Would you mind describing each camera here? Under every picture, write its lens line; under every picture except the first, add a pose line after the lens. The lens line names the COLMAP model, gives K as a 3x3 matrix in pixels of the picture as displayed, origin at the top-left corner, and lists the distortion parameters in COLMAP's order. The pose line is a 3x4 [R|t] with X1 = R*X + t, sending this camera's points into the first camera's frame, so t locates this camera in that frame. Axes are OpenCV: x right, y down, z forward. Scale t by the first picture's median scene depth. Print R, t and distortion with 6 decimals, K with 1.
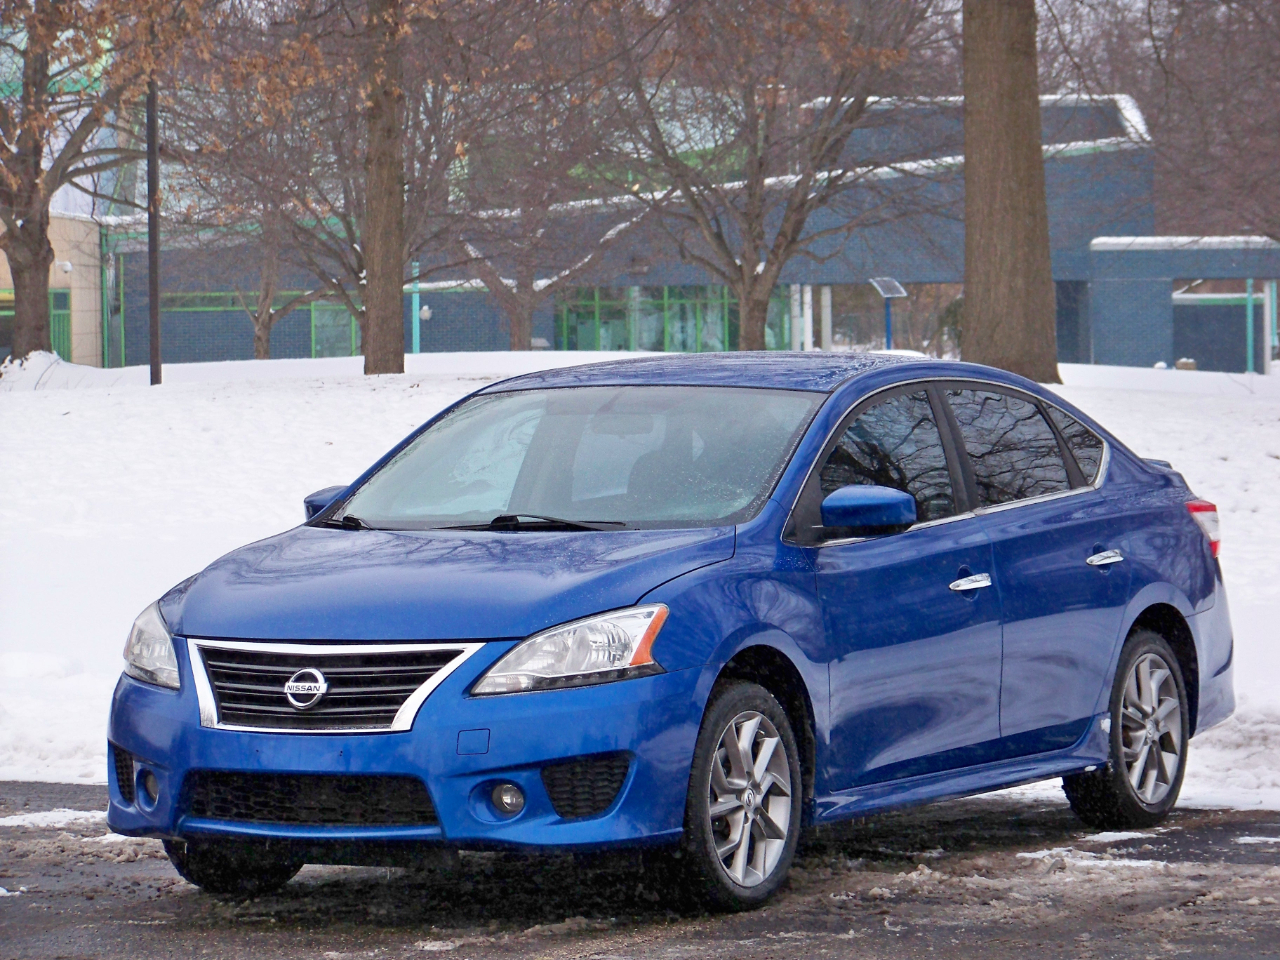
lens RADIAL K [[4076.0, 0, 640.1], [0, 4076.0, 703.7], [0, 0, 1]] dist [1.762570, -0.057294]
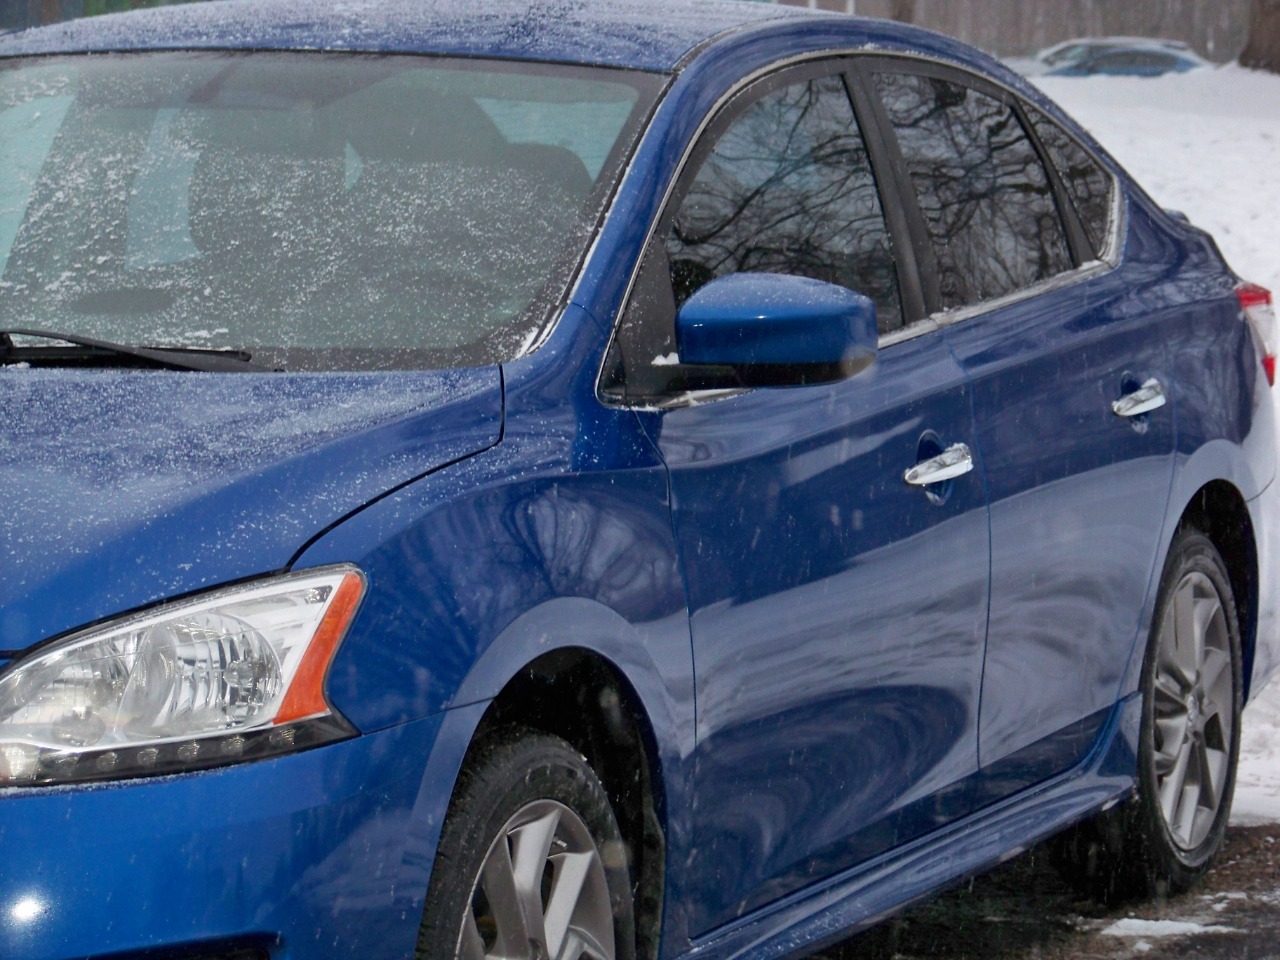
lens RADIAL K [[4598.9, 0, 640.0], [0, 4598.9, 480.0], [0, 0, 1]] dist [-0.083469, 0.214852]
pose [[0.994039, 0.015014, 0.107986, -0.015248], [-0.017336, 0.999638, 0.020591, -0.041178], [-0.107638, -0.022340, 0.993939, 0.499350]]
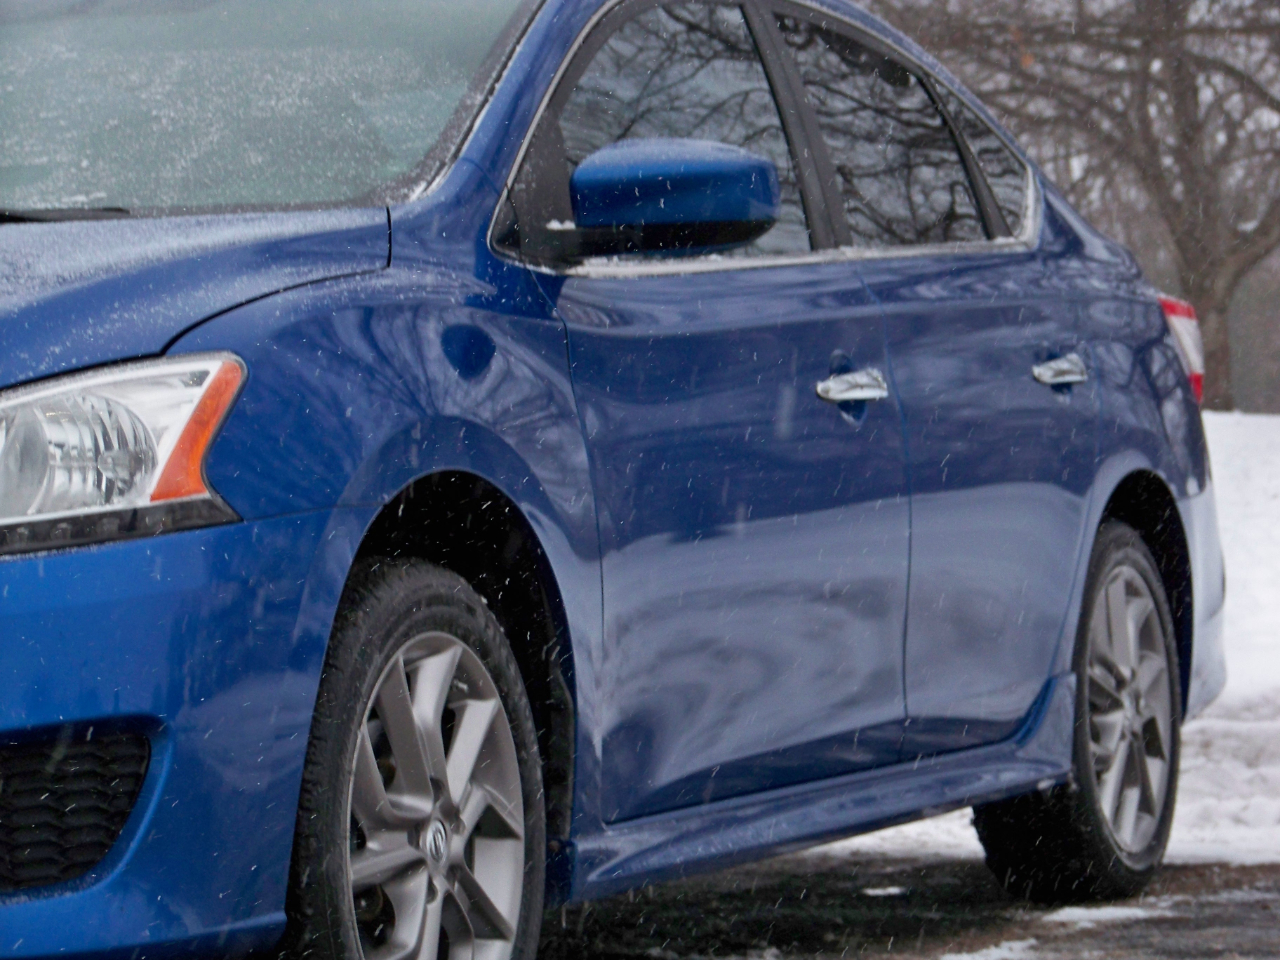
lens RADIAL K [[4598.9, 0, 640.0], [0, 4598.9, 480.0], [0, 0, 1]] dist [-0.083469, 0.214852]
pose [[0.992821, -0.005190, 0.119495, -0.008027], [0.013142, 0.997743, -0.065849, 0.017003], [-0.118883, 0.066946, 0.990649, 0.519393]]
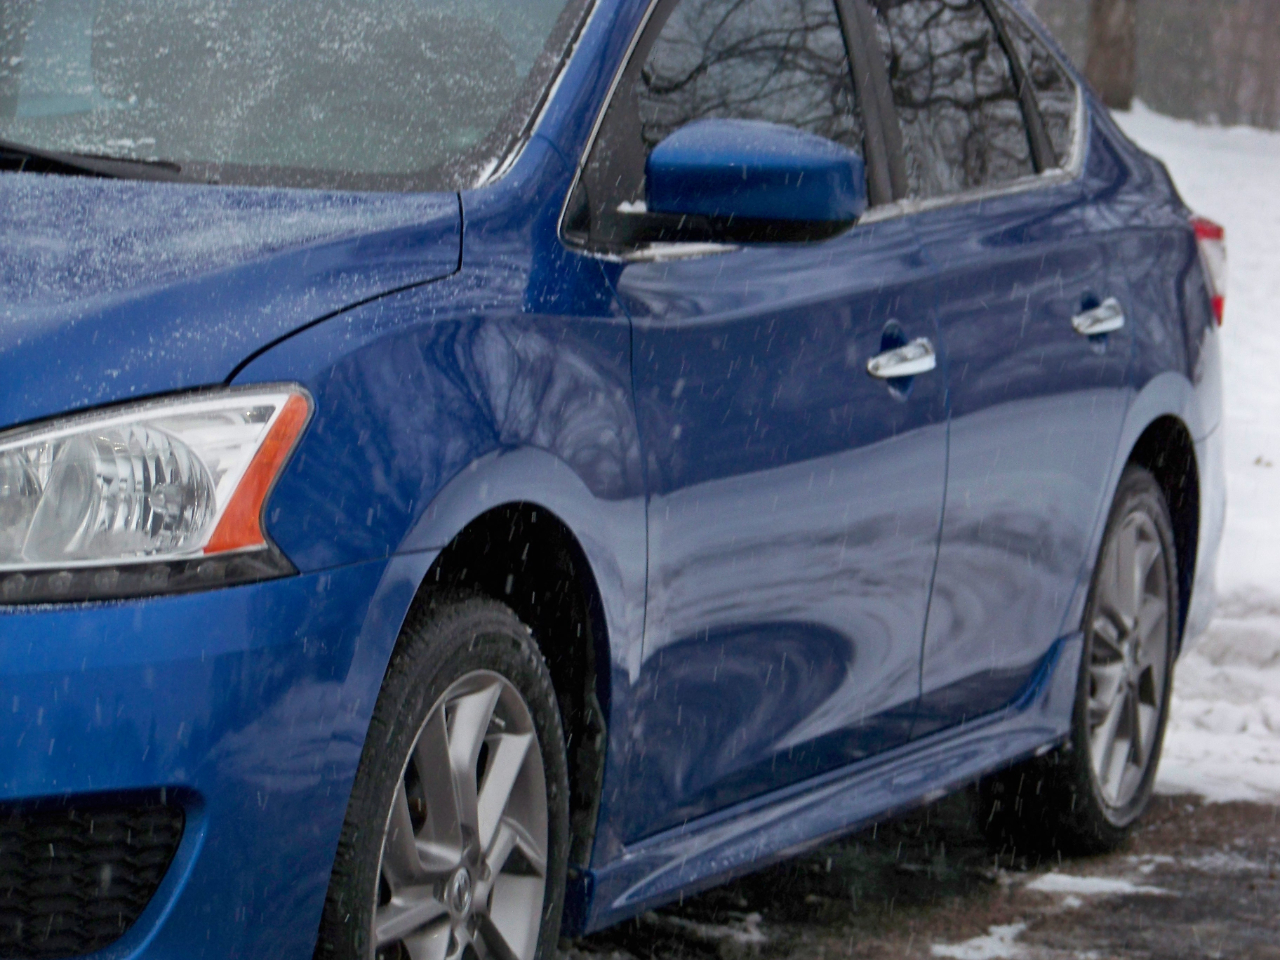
lens RADIAL K [[4598.9, 0, 640.0], [0, 4598.9, 480.0], [0, 0, 1]] dist [-0.083469, 0.214852]
pose [[0.985826, 0.072981, 0.151067, -0.024961], [-0.076241, 0.996963, 0.015888, -0.023675], [-0.149449, -0.027180, 0.988396, 0.548353]]
